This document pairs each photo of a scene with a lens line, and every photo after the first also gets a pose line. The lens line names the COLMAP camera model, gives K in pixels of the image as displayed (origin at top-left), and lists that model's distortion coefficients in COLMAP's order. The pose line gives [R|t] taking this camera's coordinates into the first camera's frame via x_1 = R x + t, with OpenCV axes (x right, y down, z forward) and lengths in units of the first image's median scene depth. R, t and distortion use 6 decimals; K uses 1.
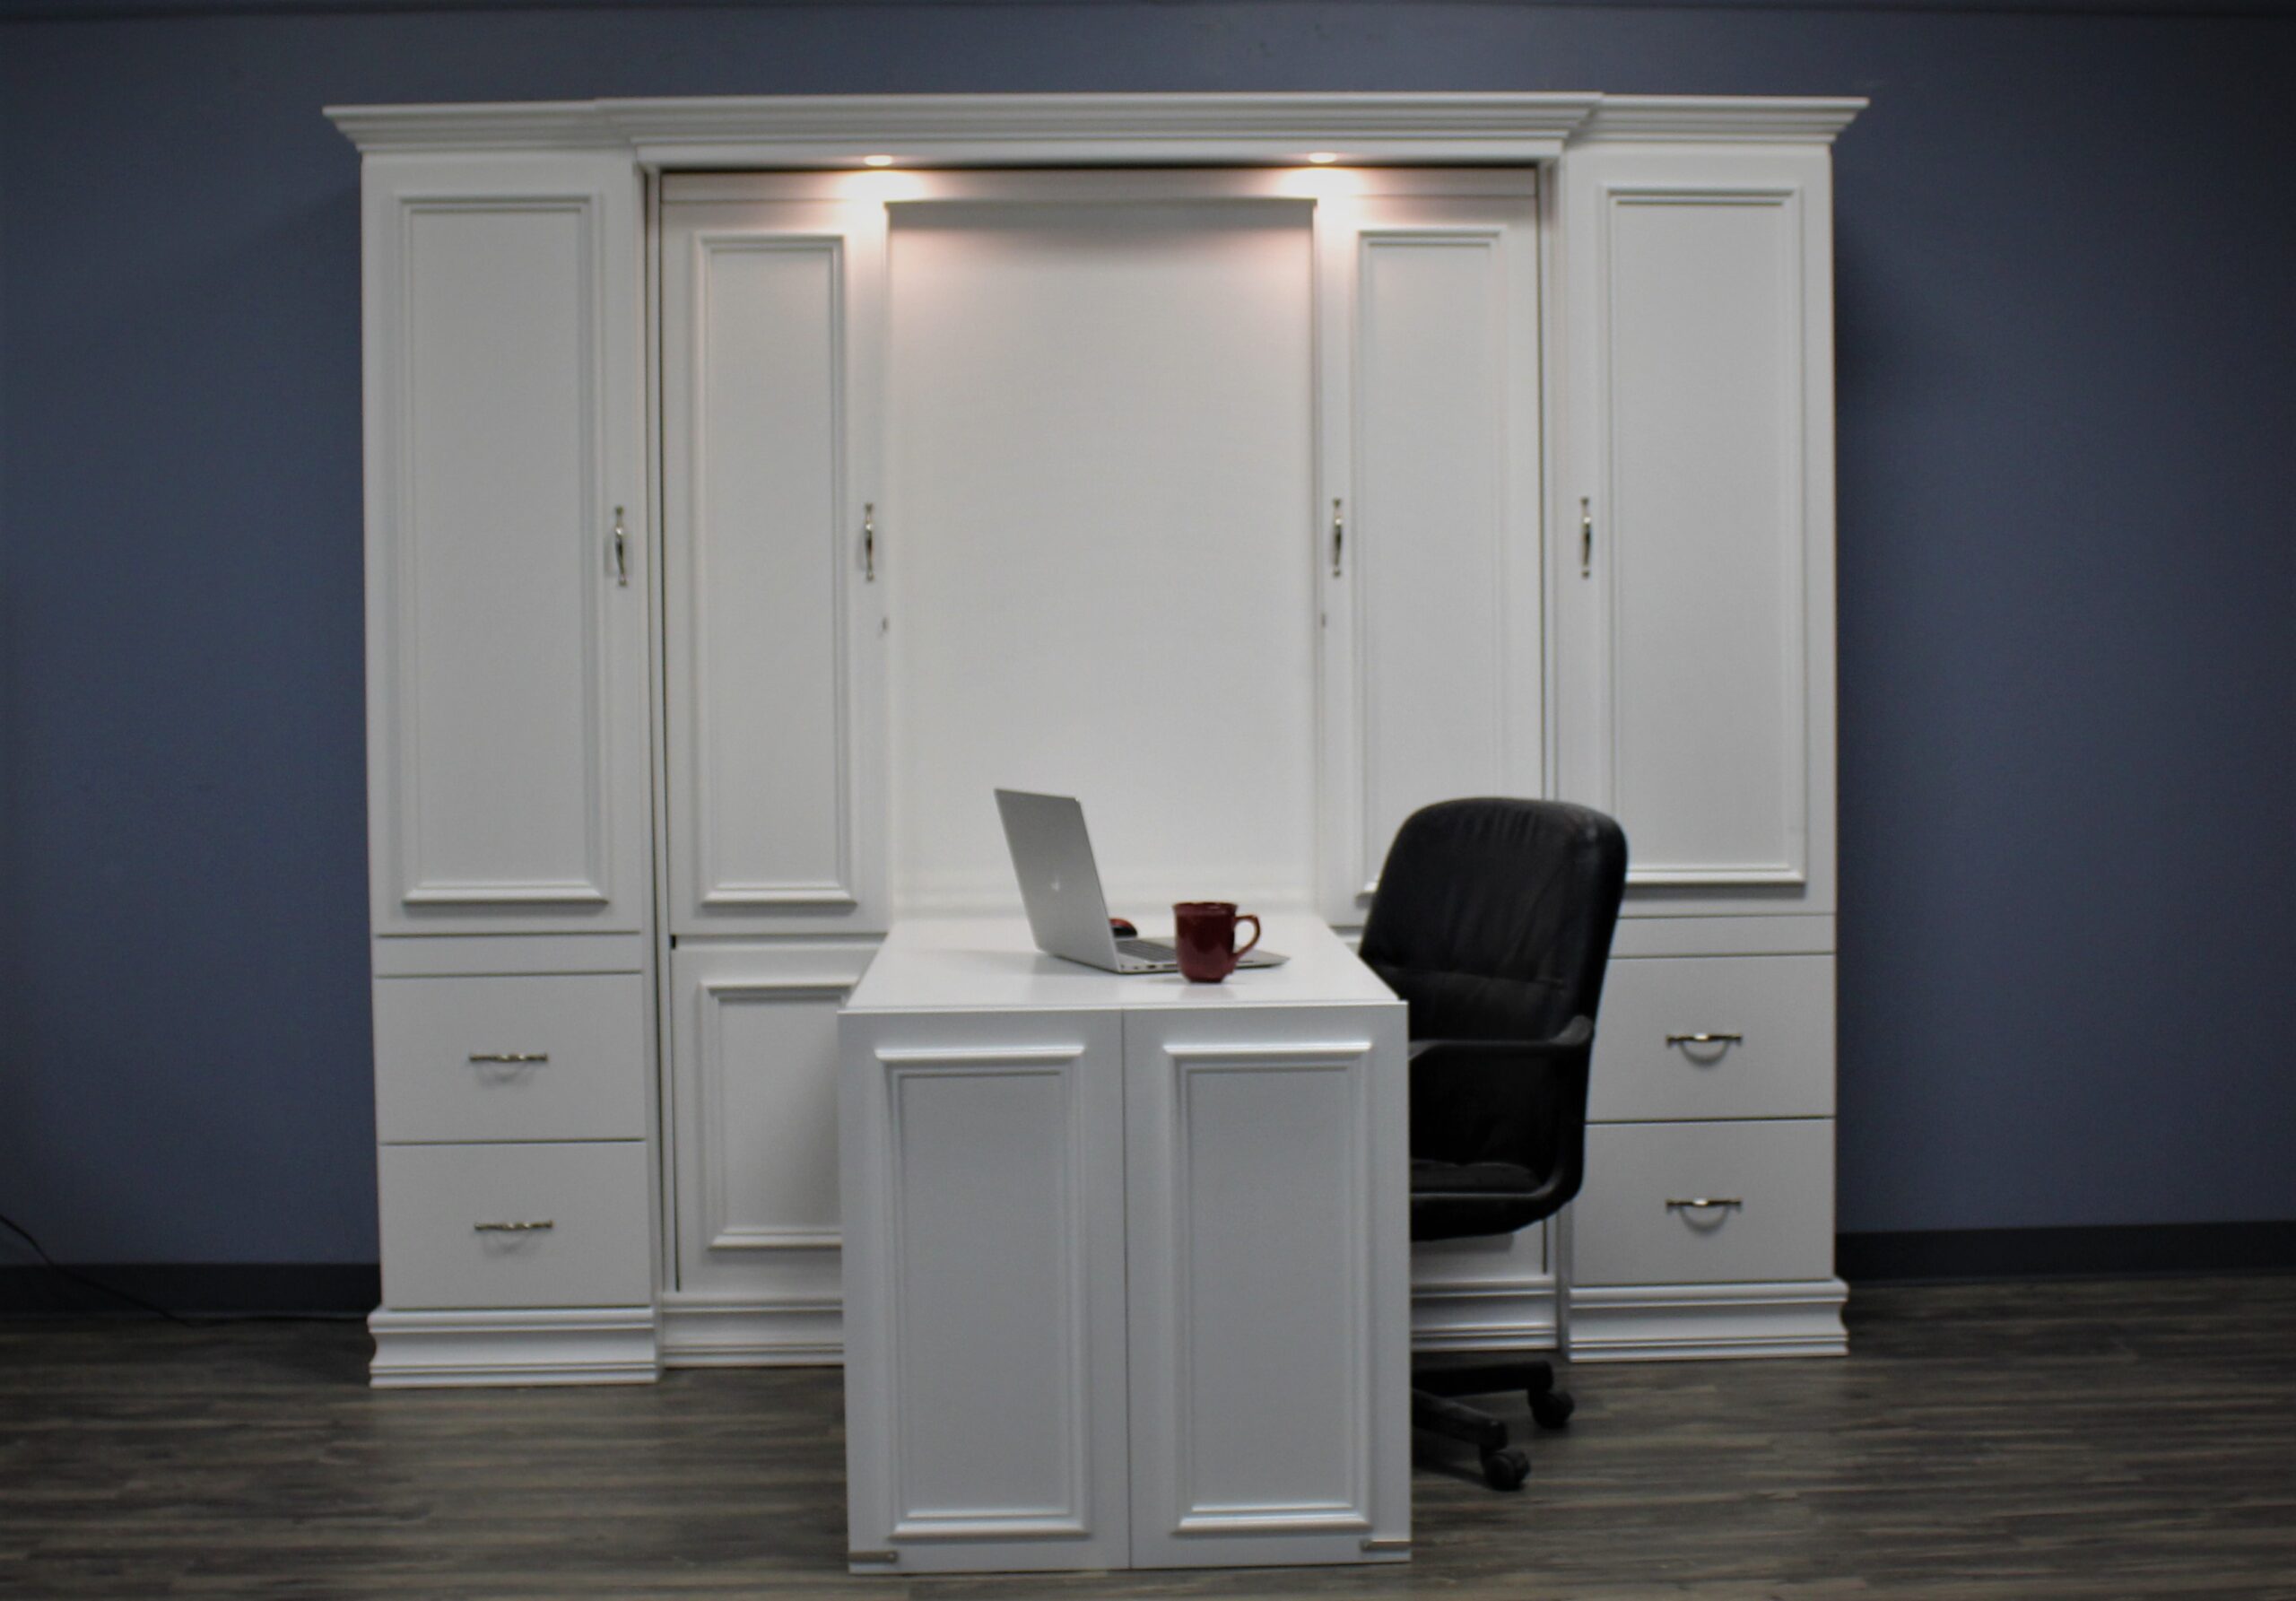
lens RADIAL K [[3083.4, 0, 1148.0], [0, 3083.4, 800.5], [0, 0, 1]] dist [-0.129088, -0.067444]
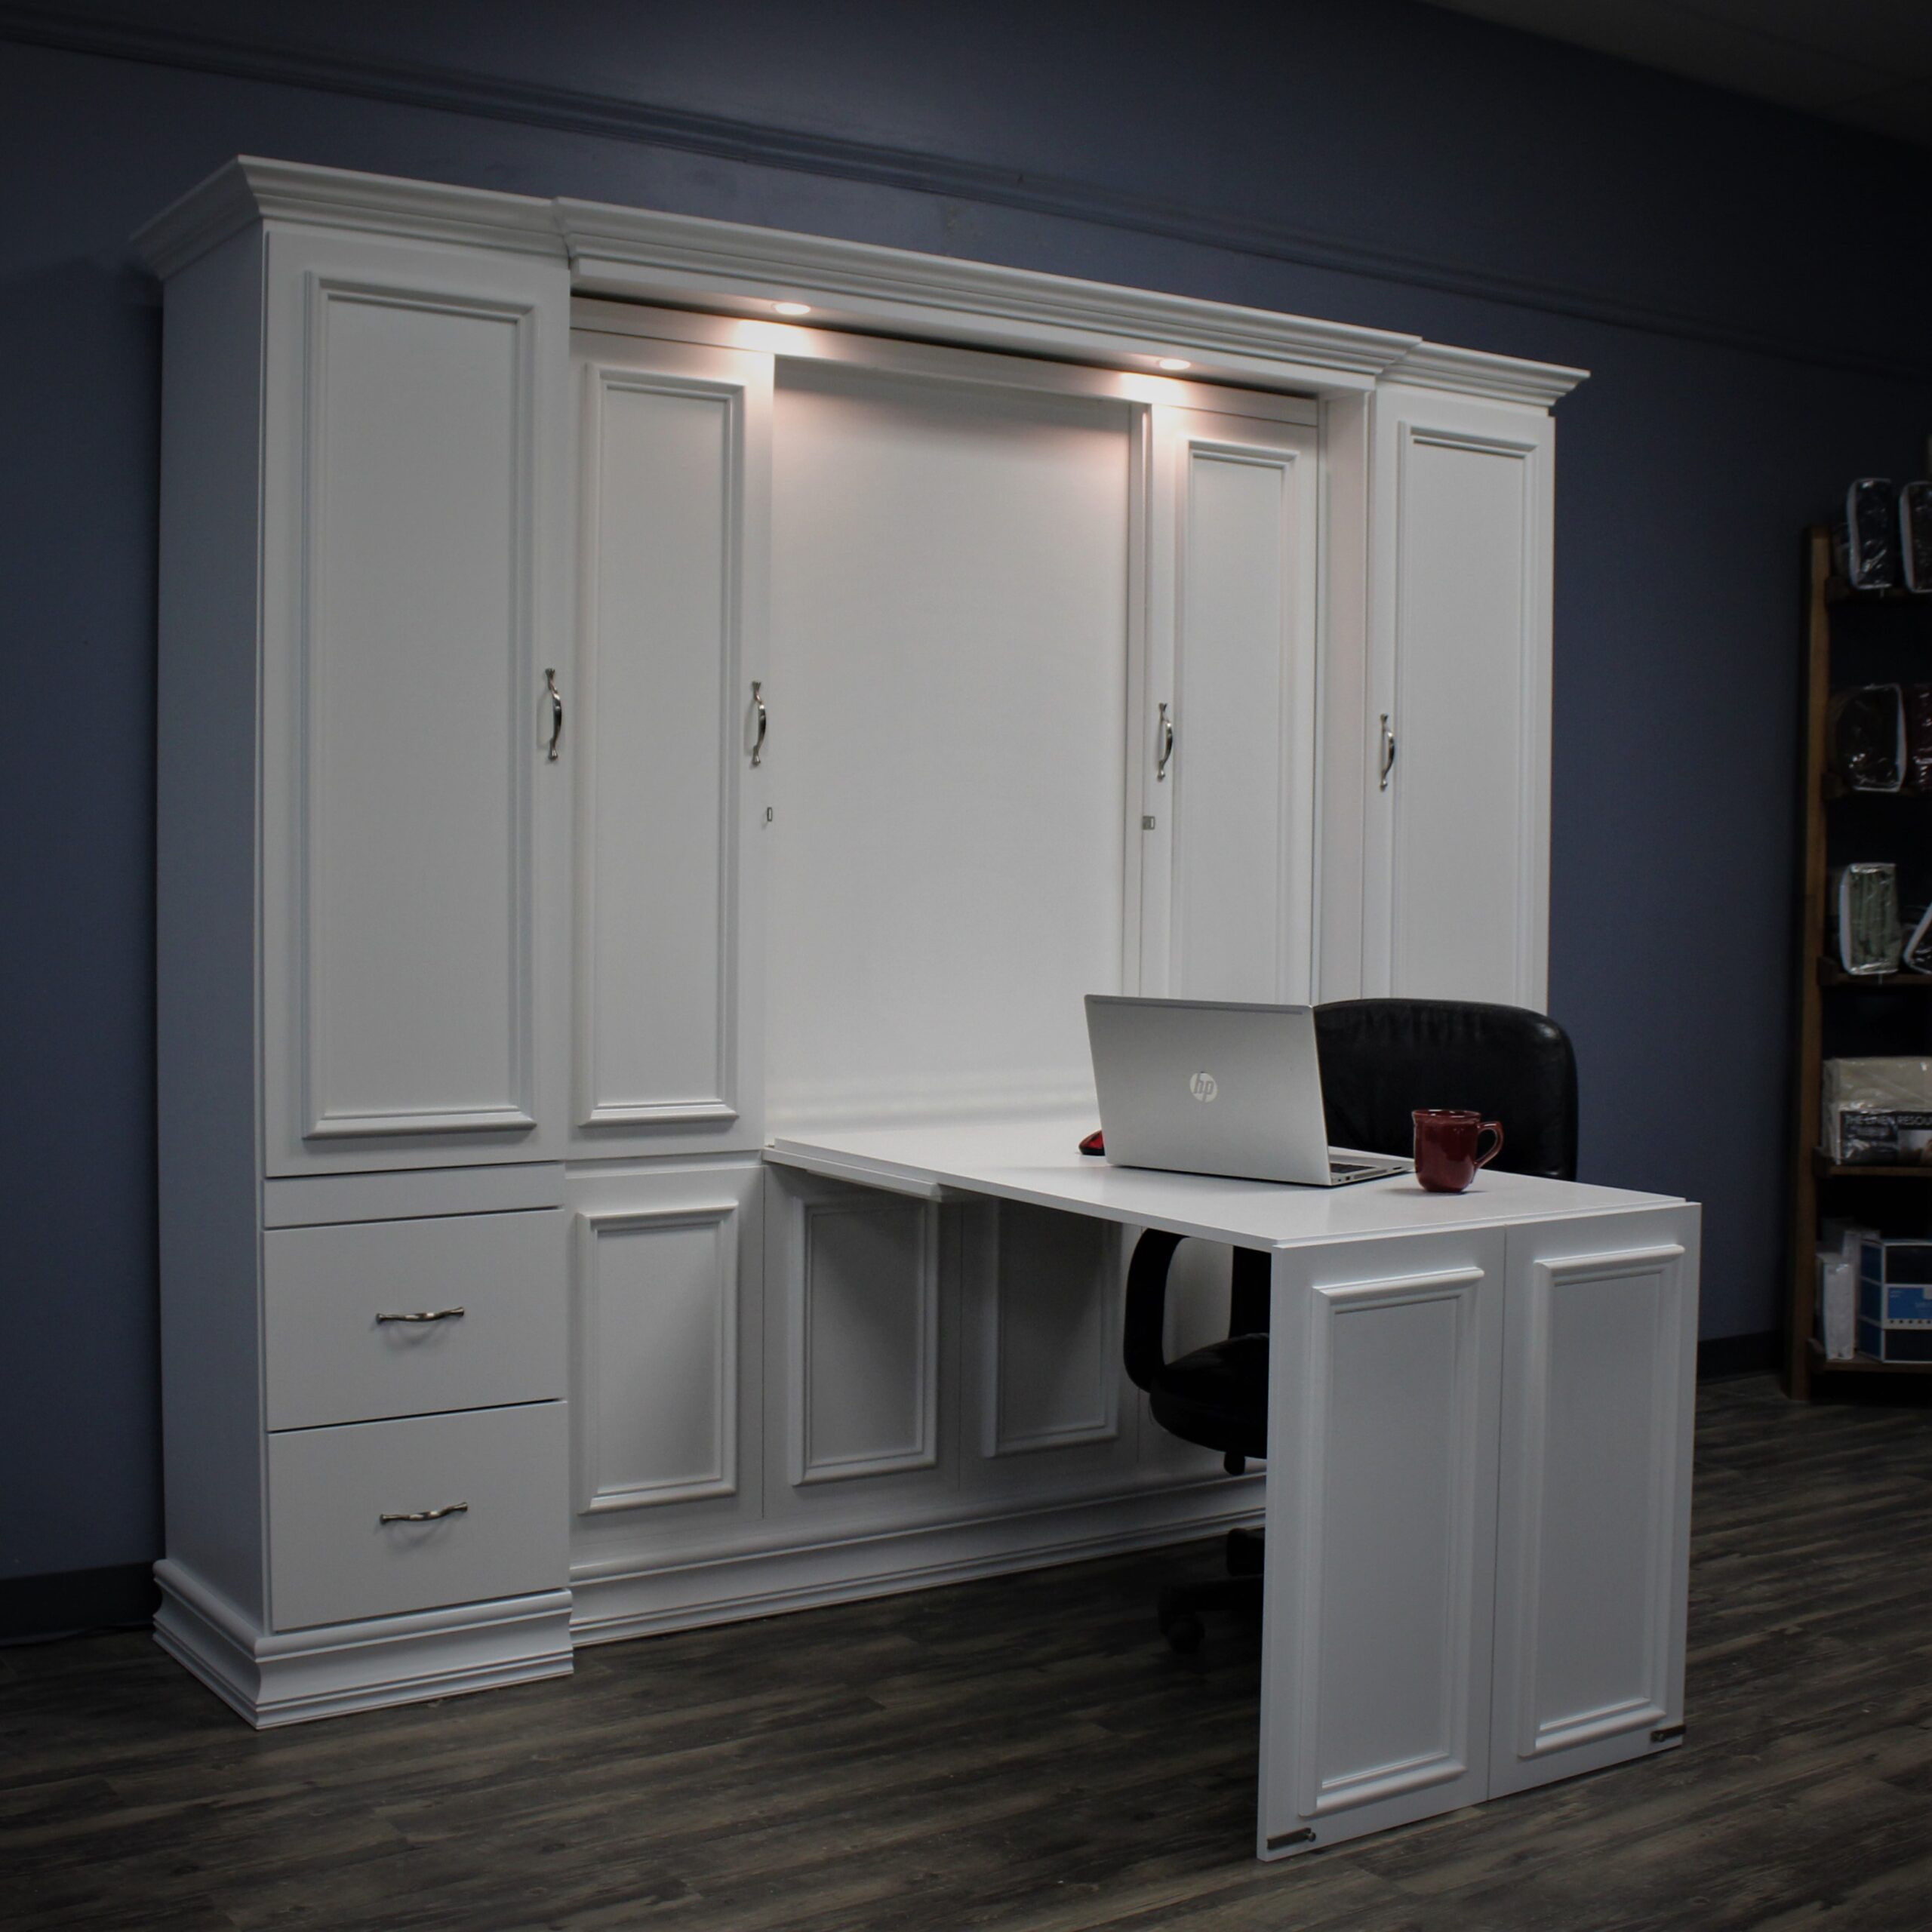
lens RADIAL K [[2623.0, 0, 966.0], [0, 2623.0, 966.0], [0, 0, 1]] dist [-0.119562, -0.016720]
pose [[0.846829, -0.001422, 0.531863, -0.463804], [0.003604, 0.999989, -0.003065, -0.009517], [-0.531853, 0.004513, 0.846825, 0.314276]]
